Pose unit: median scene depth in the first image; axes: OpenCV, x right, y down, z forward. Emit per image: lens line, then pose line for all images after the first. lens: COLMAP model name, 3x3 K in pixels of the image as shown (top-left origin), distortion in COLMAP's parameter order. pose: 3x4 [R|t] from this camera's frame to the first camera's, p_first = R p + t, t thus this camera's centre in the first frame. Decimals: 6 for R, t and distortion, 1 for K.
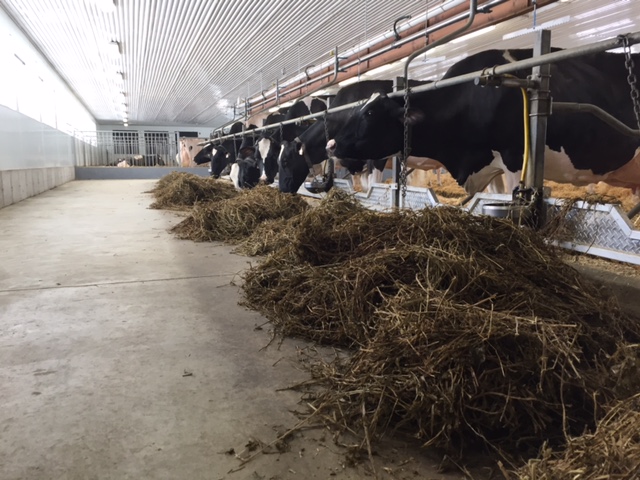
lens RADIAL K [[530.6, 0, 320.0], [0, 530.6, 240.0], [0, 0, 1]] dist [0.006605, 0.001647]
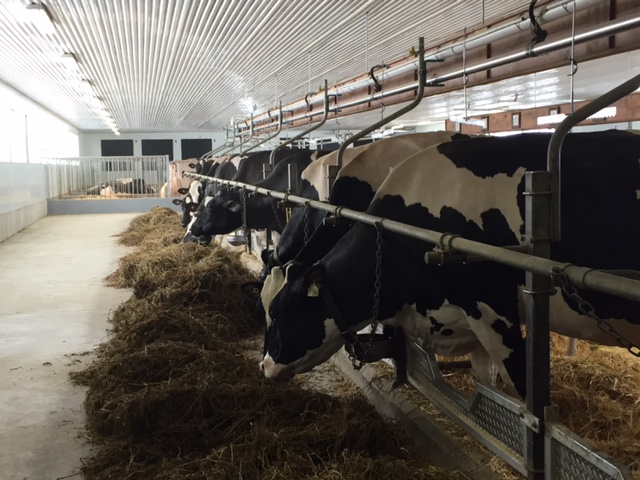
lens RADIAL K [[853.6, 0, 320.0], [0, 853.6, 240.0], [0, 0, 1]] dist [-0.032201, 0.004138]
pose [[0.991374, -0.005209, -0.130961, 0.143789], [-0.002132, 0.998437, -0.055851, 0.000114], [0.131047, 0.055649, 0.989813, -0.275312]]
